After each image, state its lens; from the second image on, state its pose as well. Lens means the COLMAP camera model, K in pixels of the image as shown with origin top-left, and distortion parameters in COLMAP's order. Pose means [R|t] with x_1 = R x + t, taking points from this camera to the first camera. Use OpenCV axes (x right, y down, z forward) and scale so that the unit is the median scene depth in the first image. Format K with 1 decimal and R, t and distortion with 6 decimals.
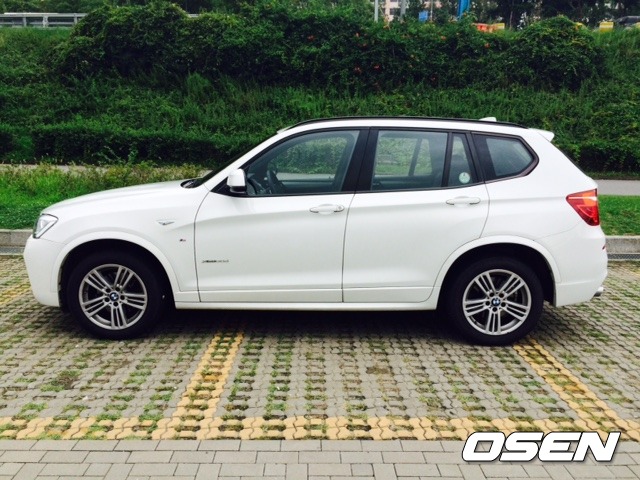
lens RADIAL K [[541.4, 0, 320.0], [0, 541.4, 240.0], [0, 0, 1]] dist [0.014286, -0.015375]
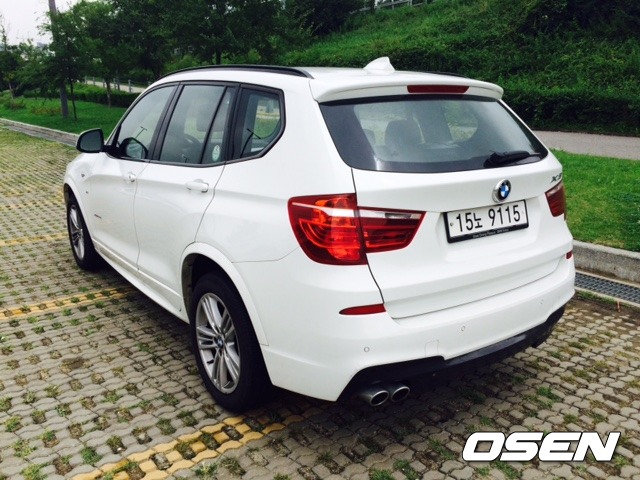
lens RADIAL K [[541.4, 0, 320.0], [0, 541.4, 240.0], [0, 0, 1]] dist [0.014286, -0.015375]
pose [[0.601140, 0.190414, -0.776127, 0.888256], [-0.135793, 0.981414, 0.135601, -0.116555], [0.787522, 0.023877, 0.615823, 0.675981]]
